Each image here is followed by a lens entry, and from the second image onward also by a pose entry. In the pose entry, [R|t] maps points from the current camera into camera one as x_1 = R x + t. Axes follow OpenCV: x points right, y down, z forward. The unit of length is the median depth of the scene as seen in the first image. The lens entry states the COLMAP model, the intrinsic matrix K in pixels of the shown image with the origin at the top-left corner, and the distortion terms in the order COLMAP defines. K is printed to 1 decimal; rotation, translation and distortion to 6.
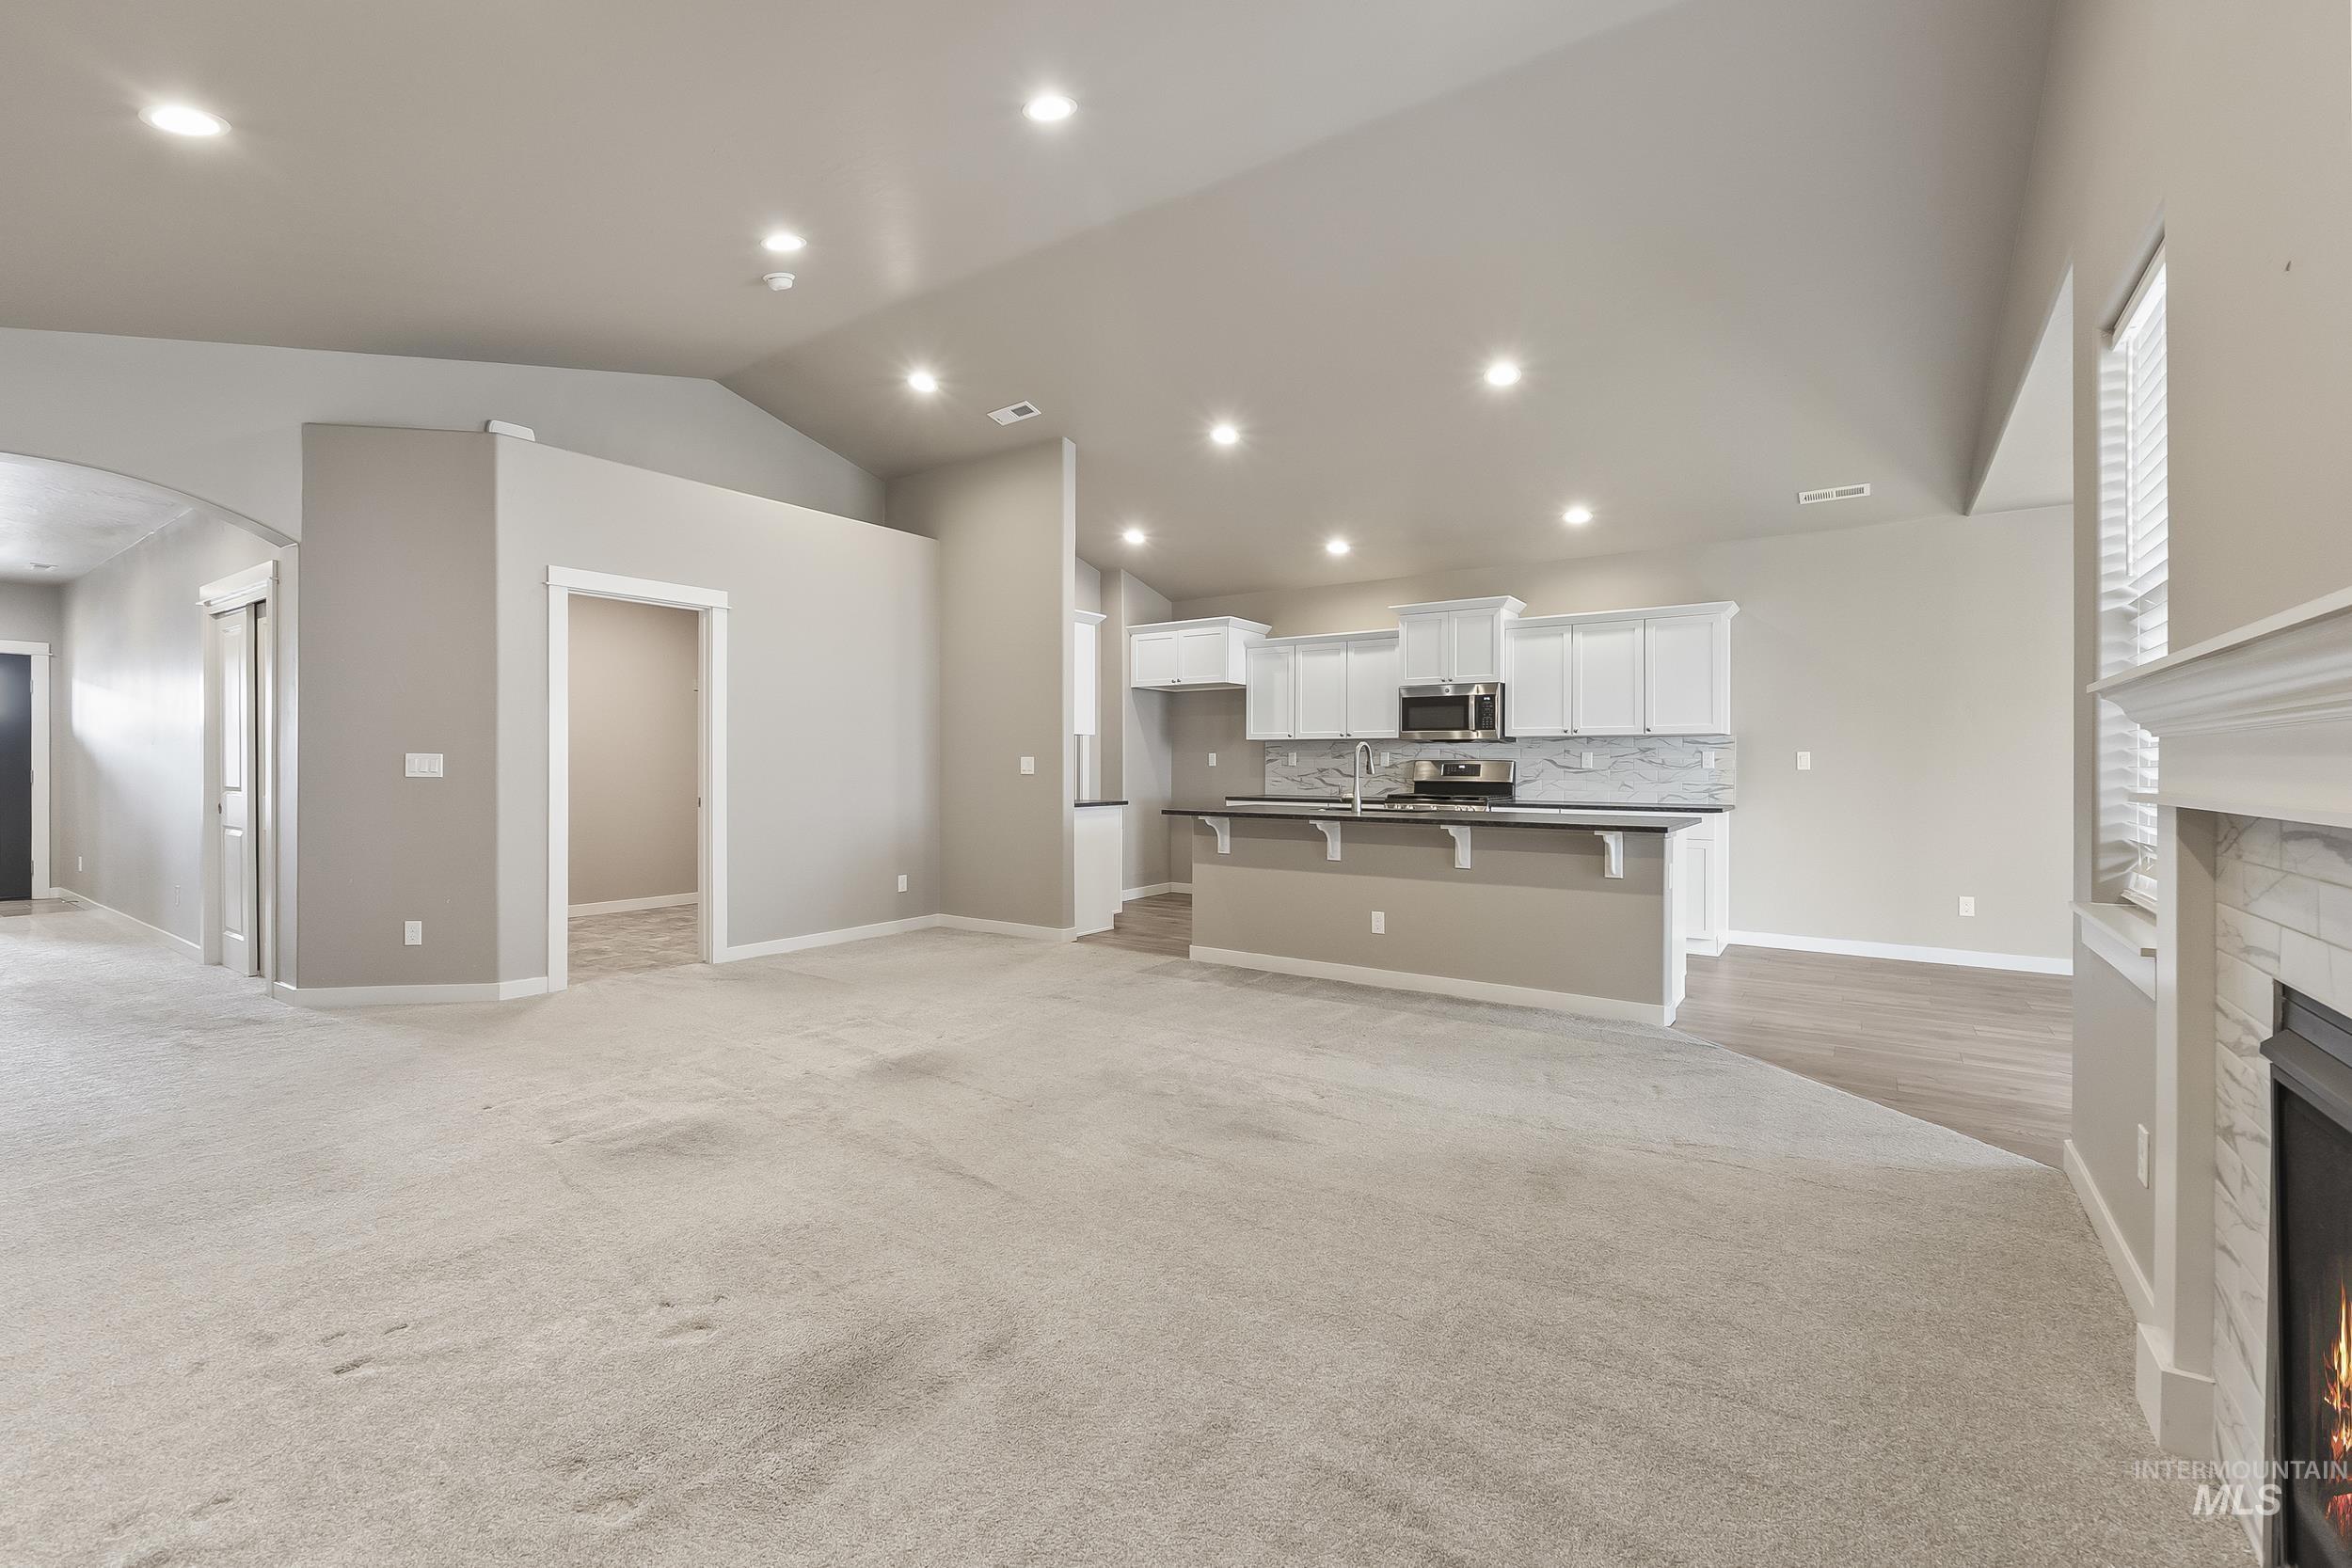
lens RADIAL K [[990.6, 0, 1178.7], [0, 990.6, 776.0], [0, 0, 1]] dist [-0.006104, -0.000077]
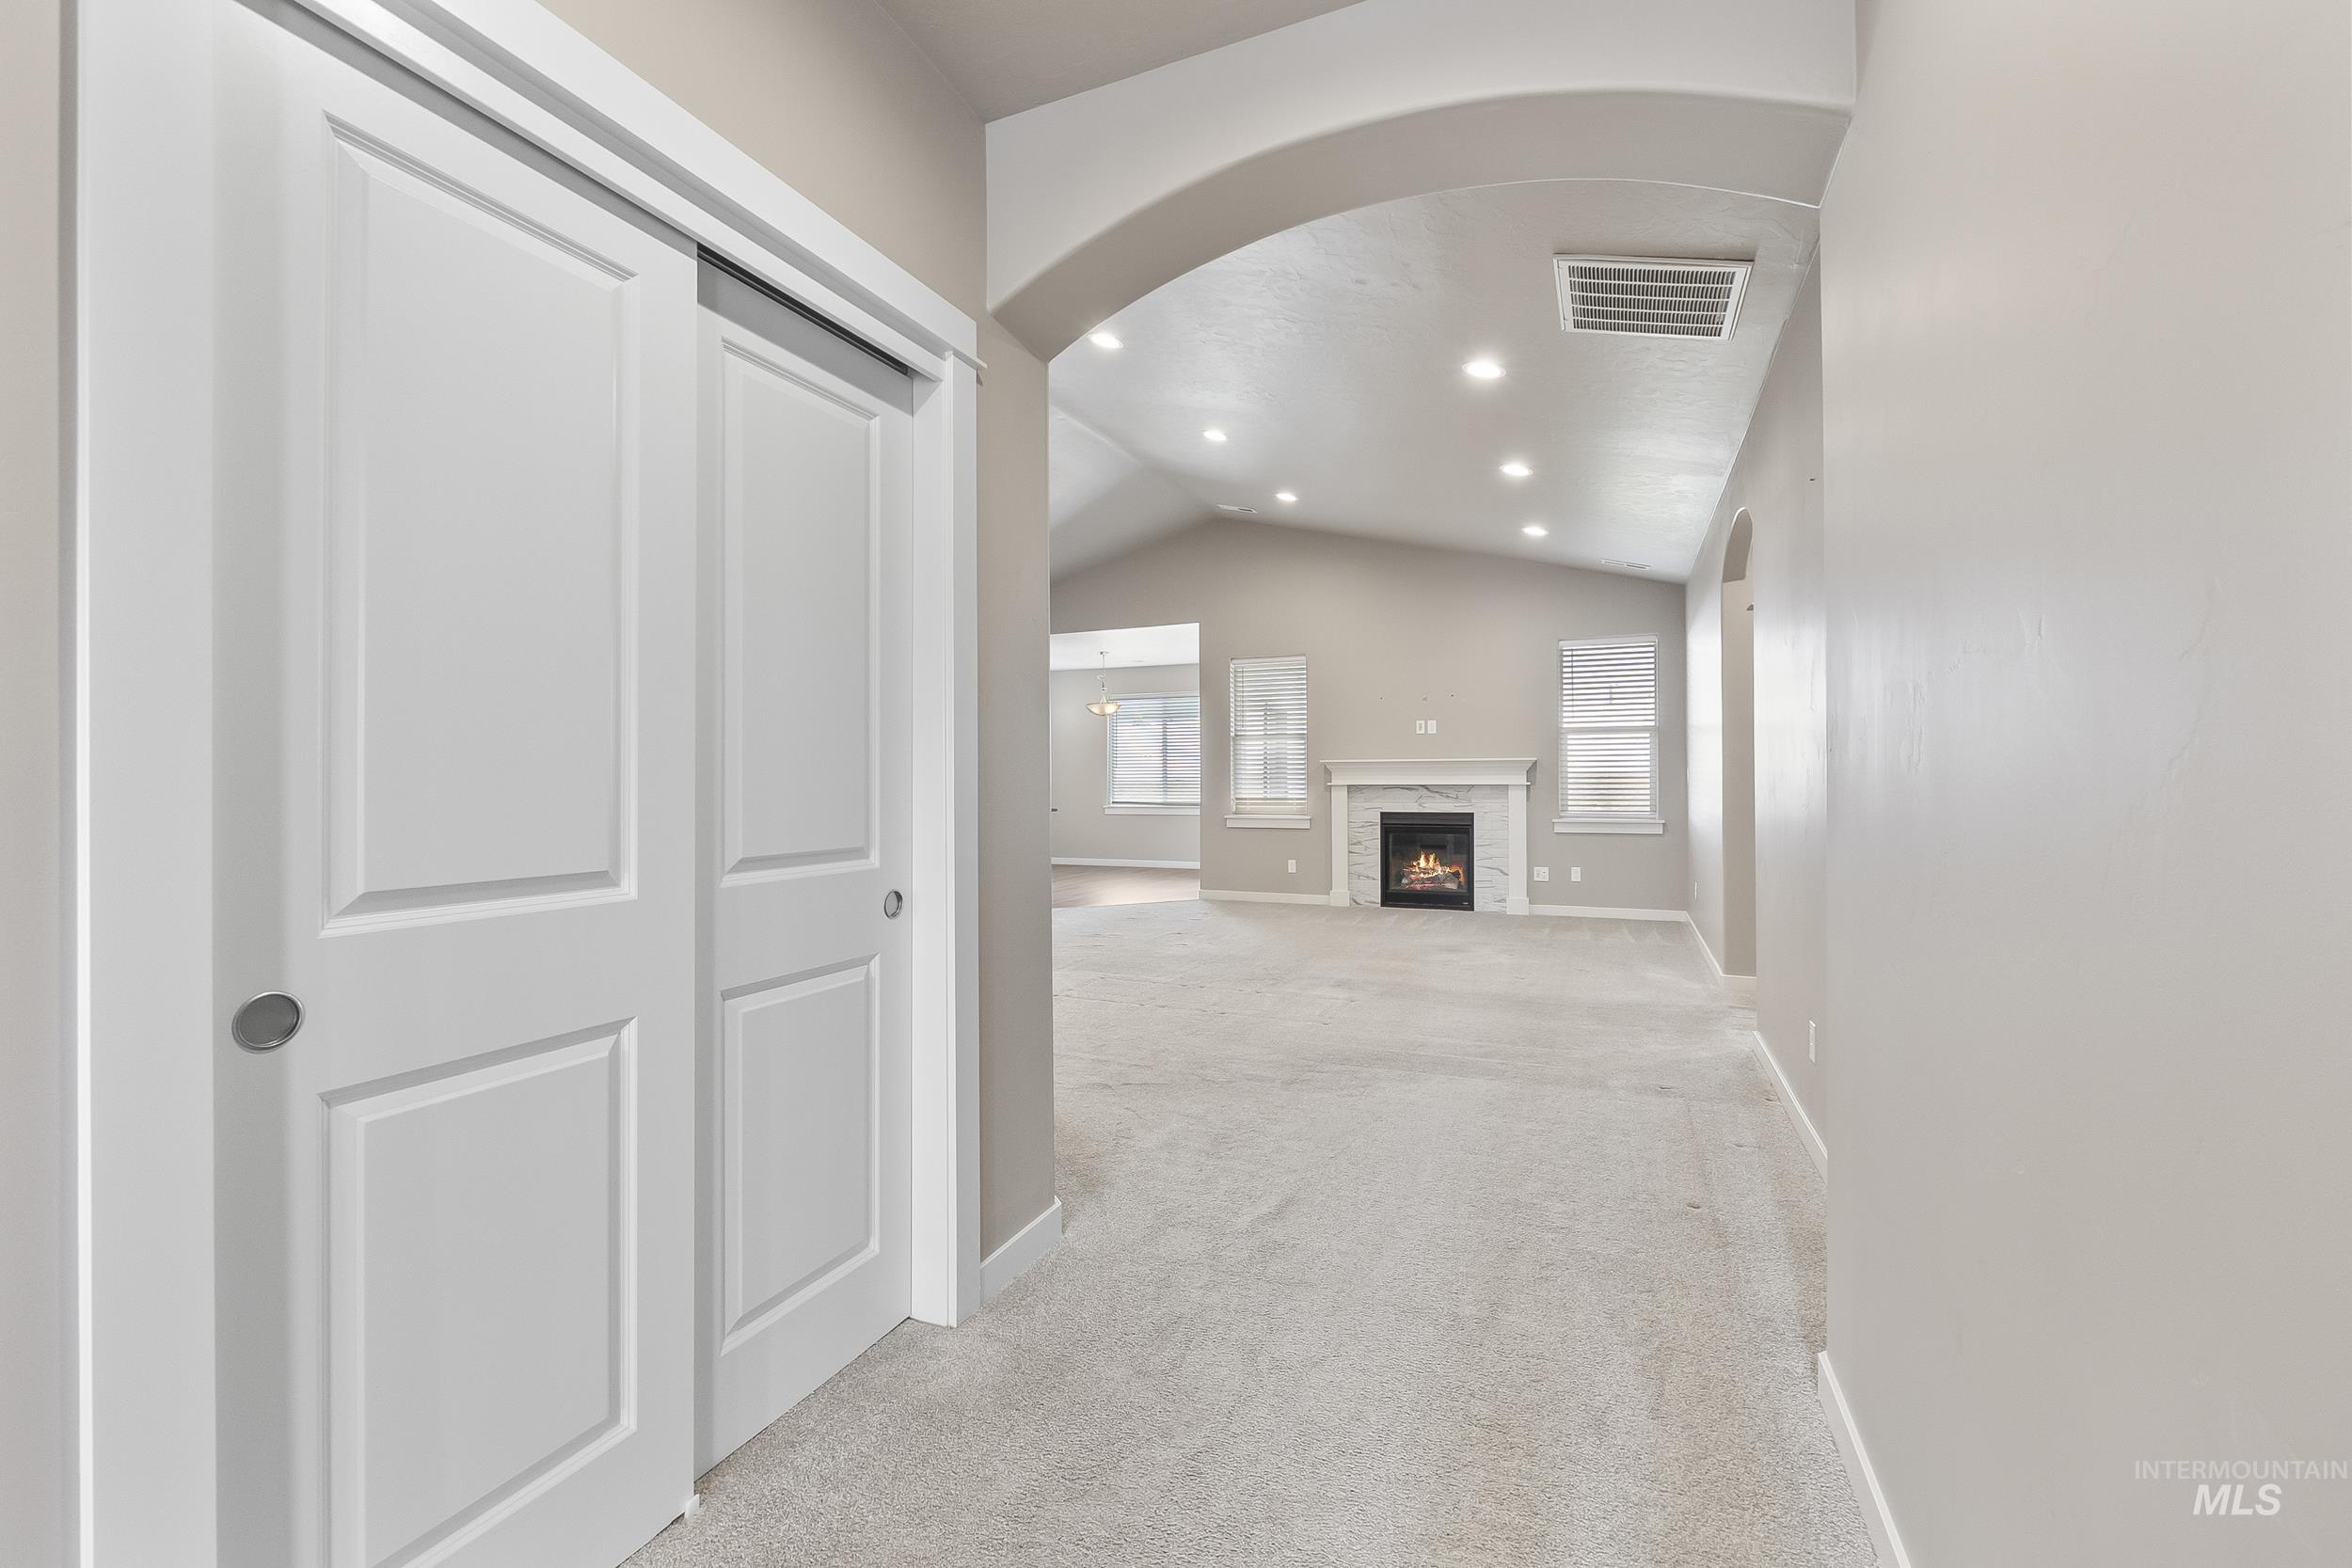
lens RADIAL K [[990.5, 0, 1181.1], [0, 990.5, 784.7], [0, 0, 1]] dist [-0.005882, -0.000489]
pose [[-0.196879, -0.007959, 0.980395, -1.001605], [0.015297, 0.999820, 0.011188, -0.011037], [-0.980308, 0.017200, -0.196722, 0.724429]]
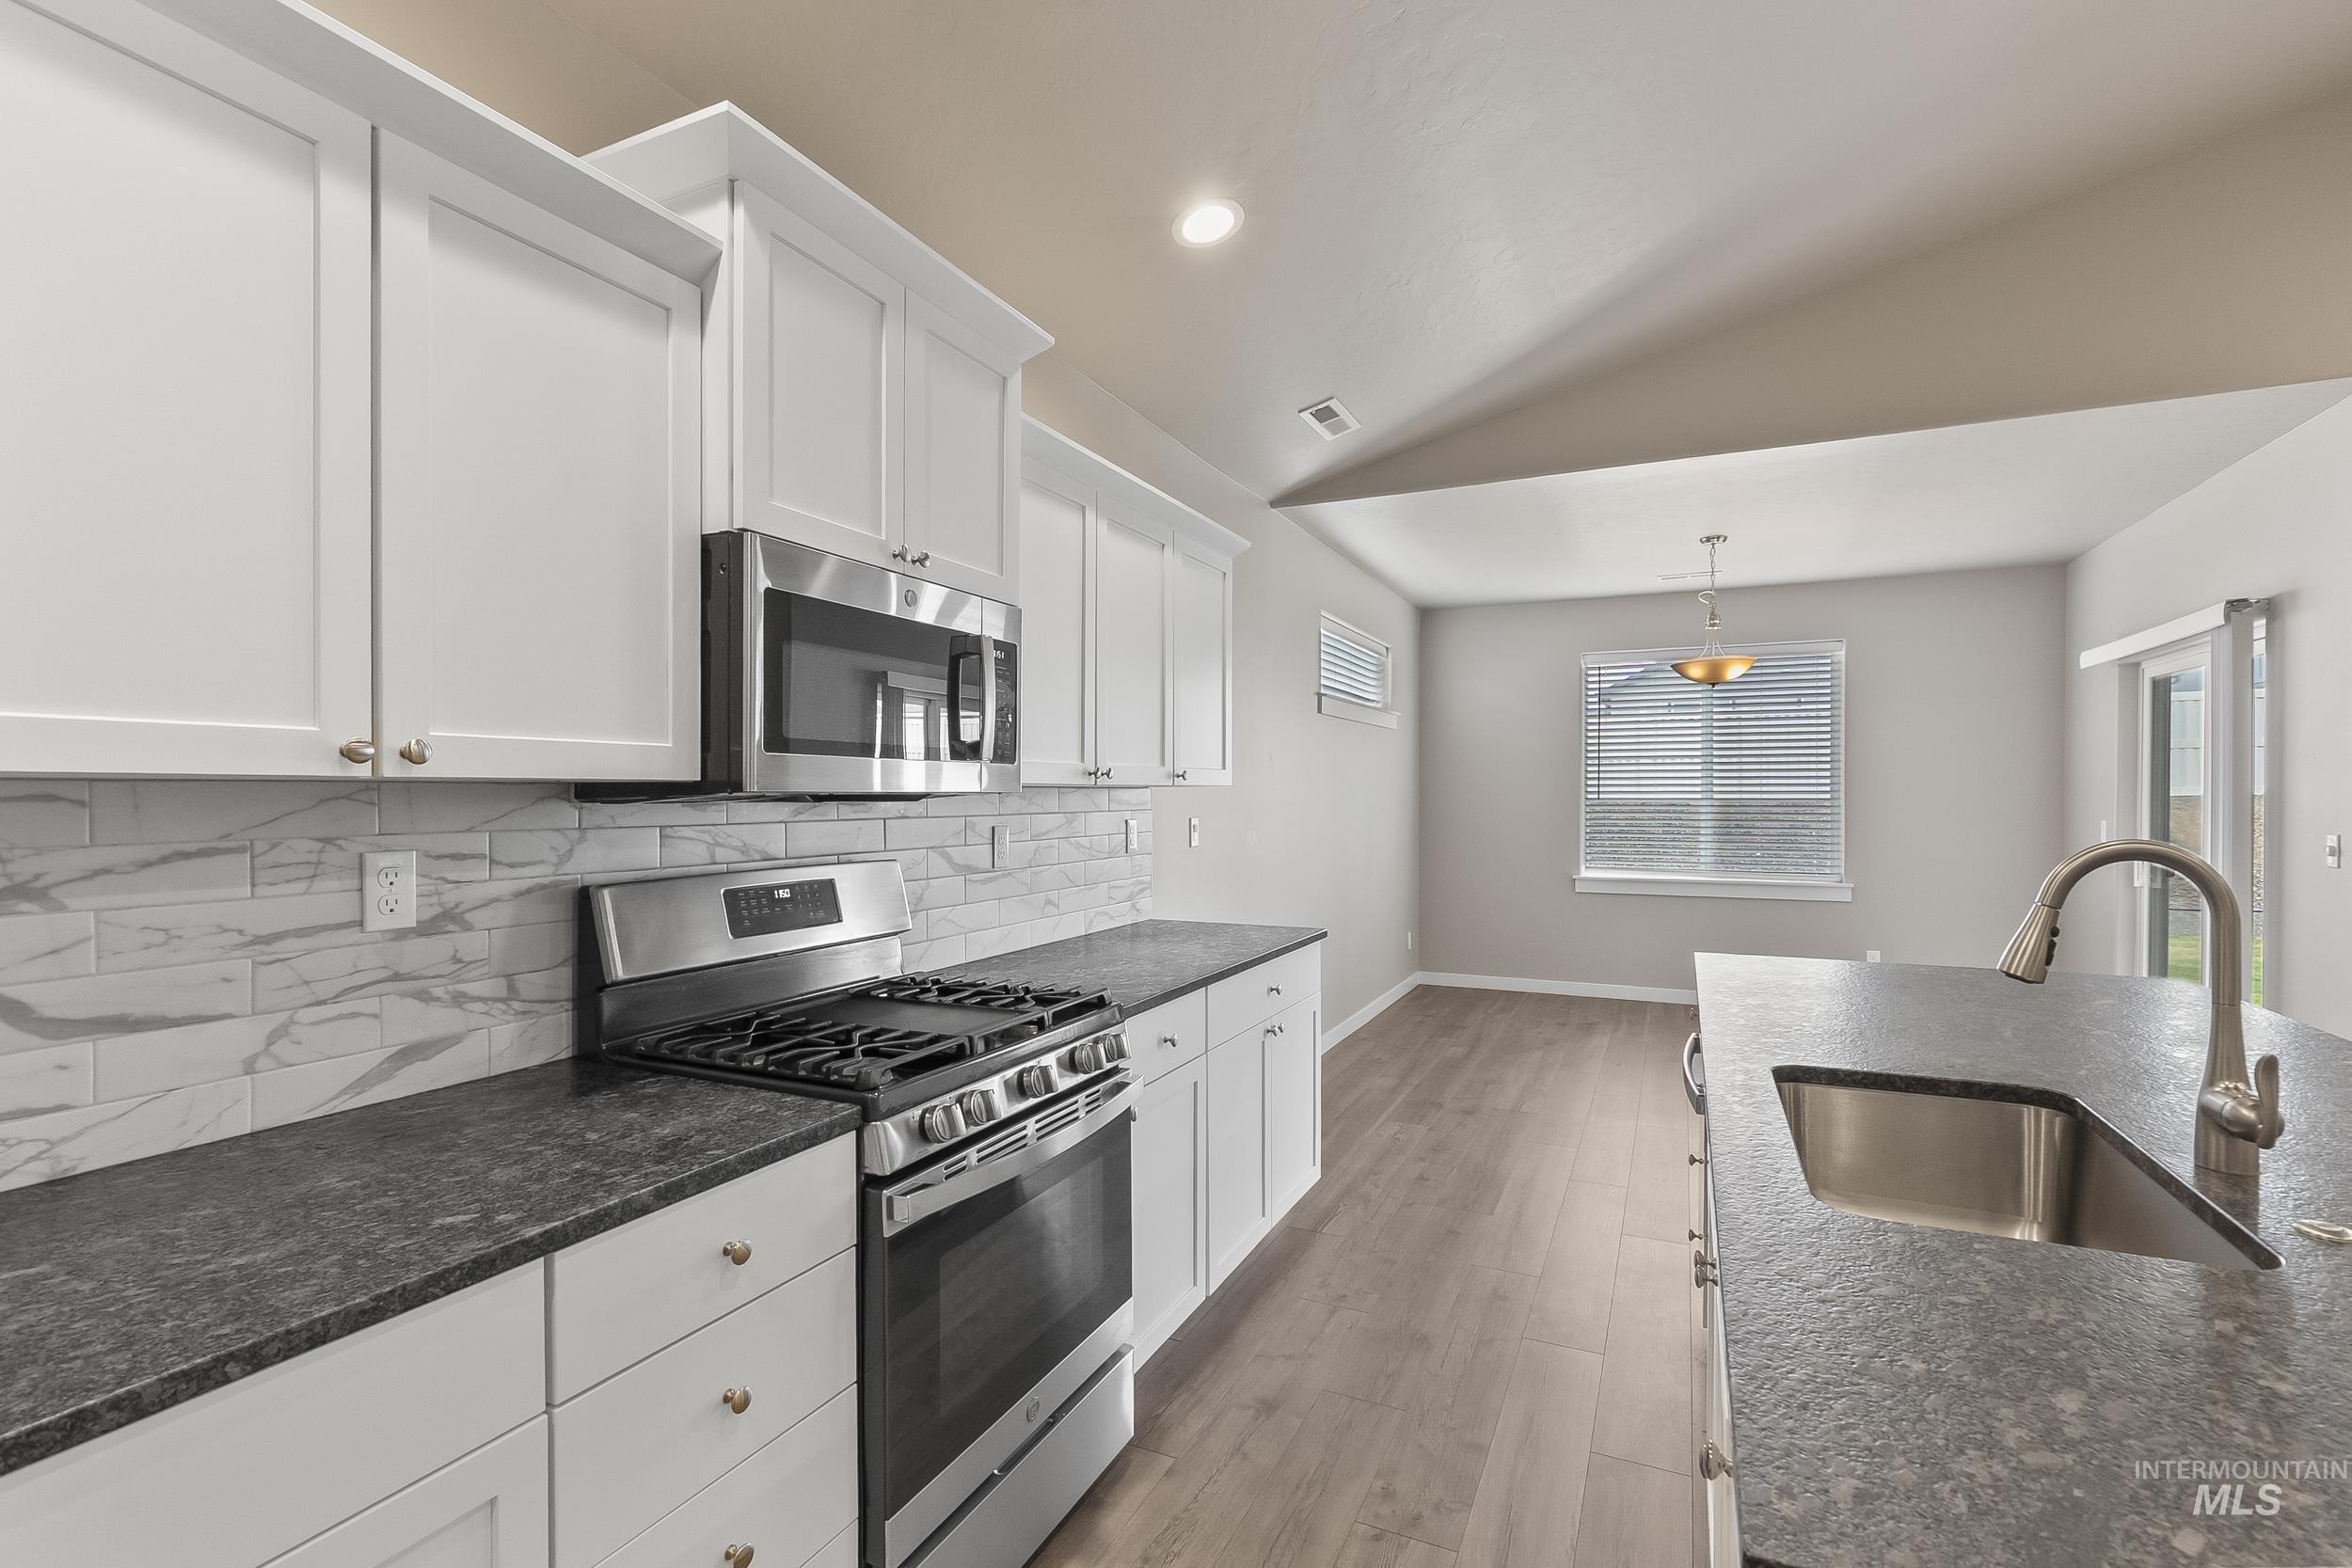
lens RADIAL K [[1066.4, 0, 1176.1], [0, 1066.4, 799.4], [0, 0, 1]] dist [-0.003910, -0.000671]
pose [[-0.161522, -0.010533, 0.986813, -0.008468], [0.009581, 0.999879, 0.012241, -0.040939], [-0.986823, 0.011432, -0.161401, 1.049486]]
